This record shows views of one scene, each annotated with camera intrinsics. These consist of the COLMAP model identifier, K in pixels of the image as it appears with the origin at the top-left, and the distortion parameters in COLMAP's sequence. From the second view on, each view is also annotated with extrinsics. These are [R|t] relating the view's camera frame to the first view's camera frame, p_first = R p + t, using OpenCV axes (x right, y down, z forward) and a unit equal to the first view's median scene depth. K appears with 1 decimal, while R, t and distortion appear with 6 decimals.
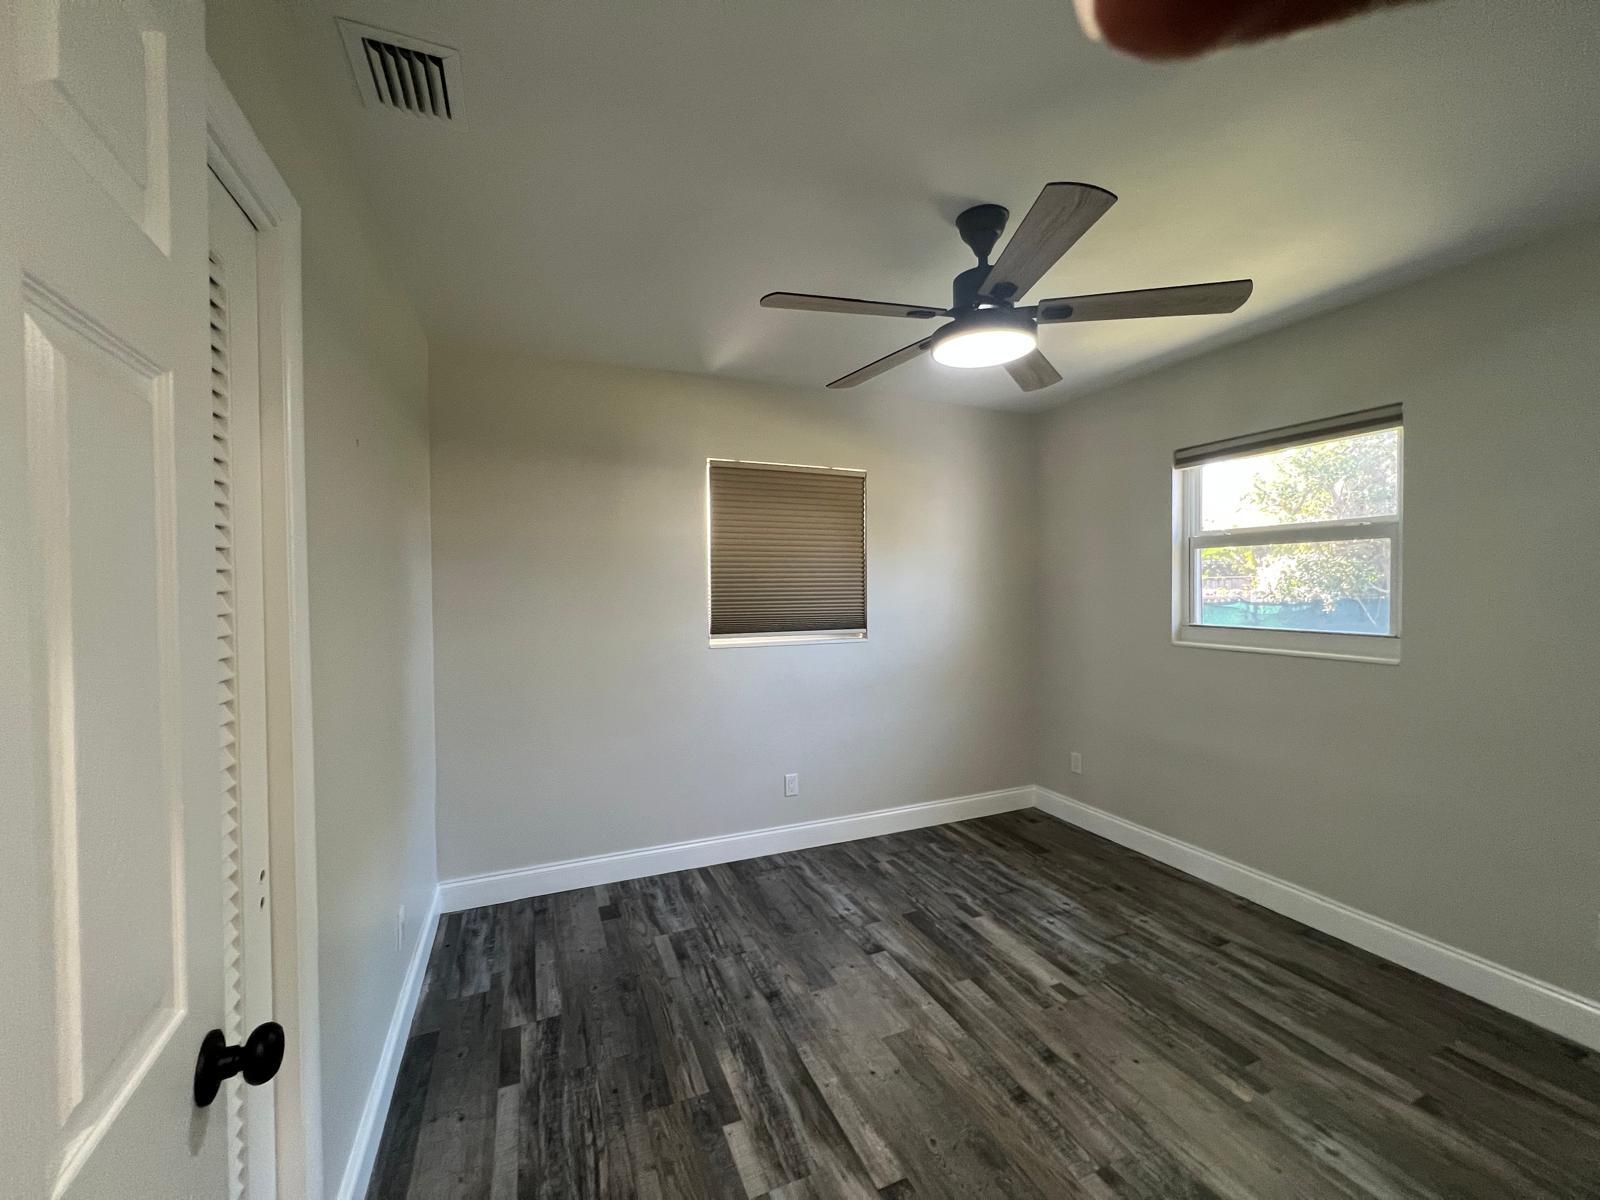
lens RADIAL K [[641.5, 0, 801.5], [0, 641.5, 601.0], [0, 0, 1]] dist [-0.002763, 0.000278]
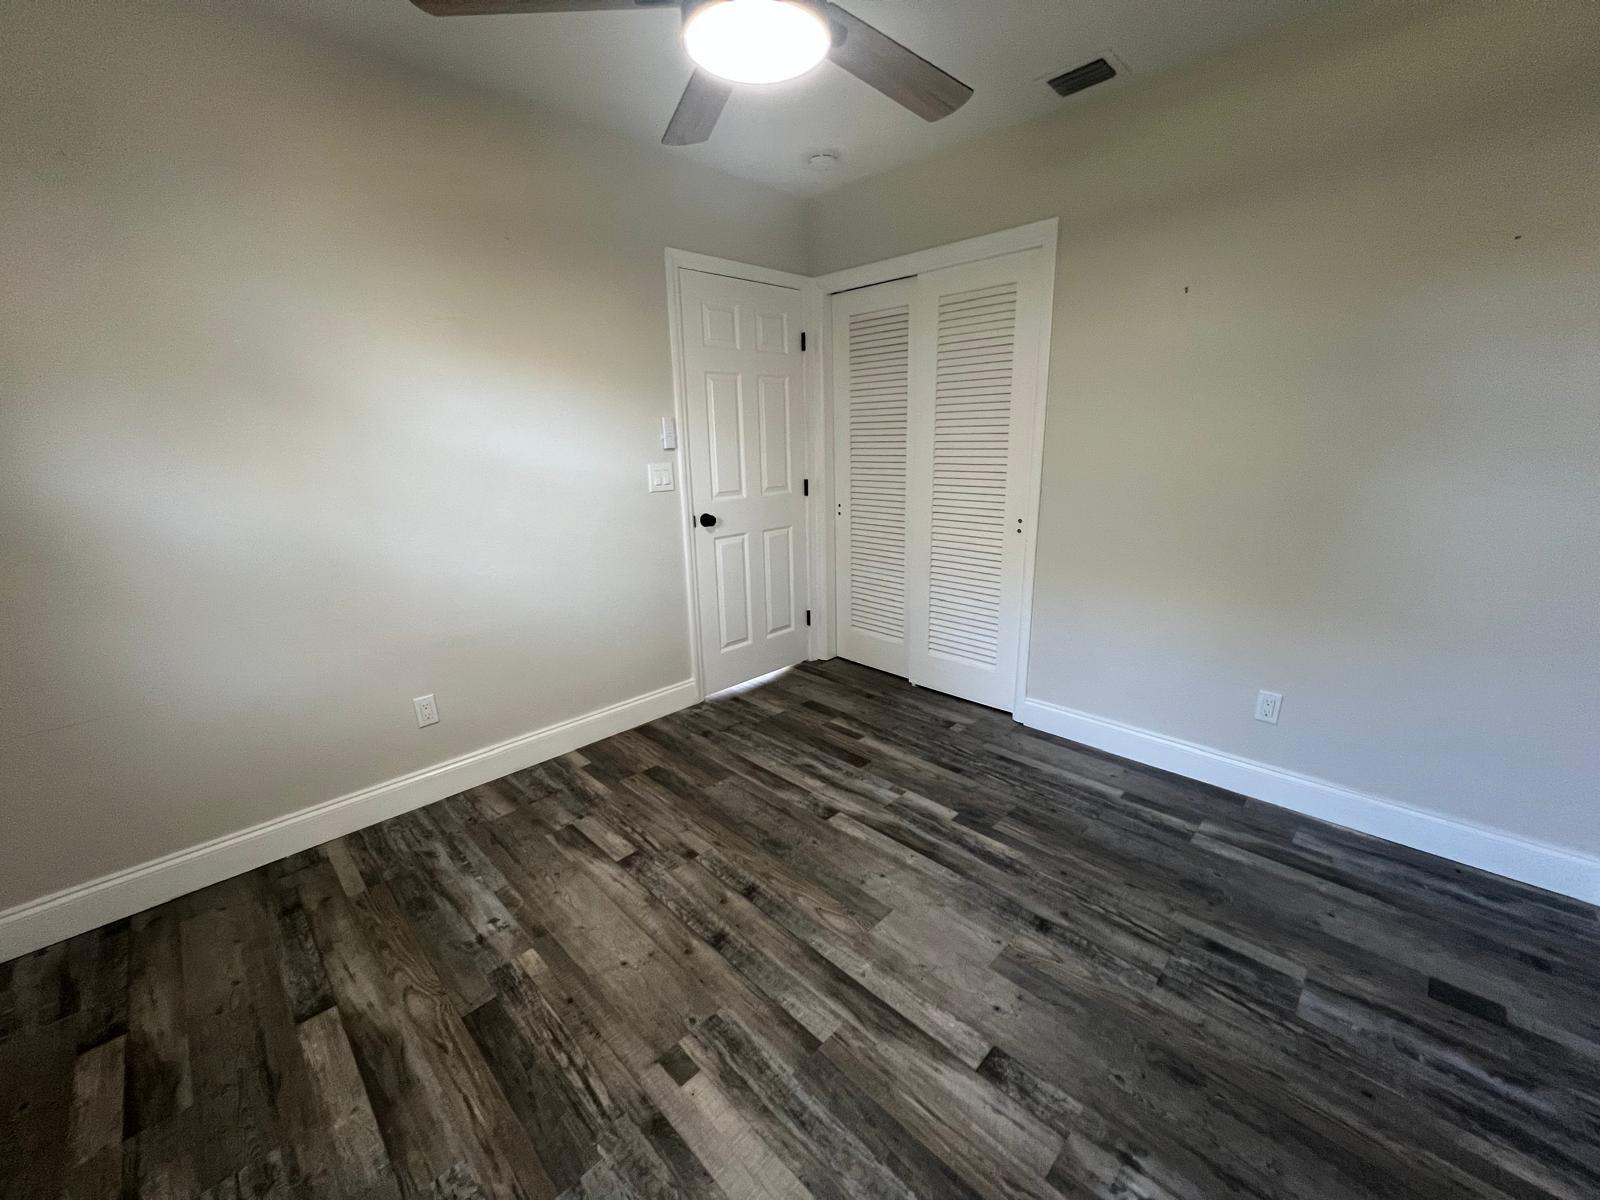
lens RADIAL K [[641.5, 0, 801.5], [0, 641.5, 601.0], [0, 0, 1]] dist [-0.002763, 0.000278]
pose [[-0.926910, 0.120880, -0.355282, 0.502594], [0.020225, 0.961419, 0.274344, 0.001186], [0.374738, 0.247106, -0.893594, 1.607593]]
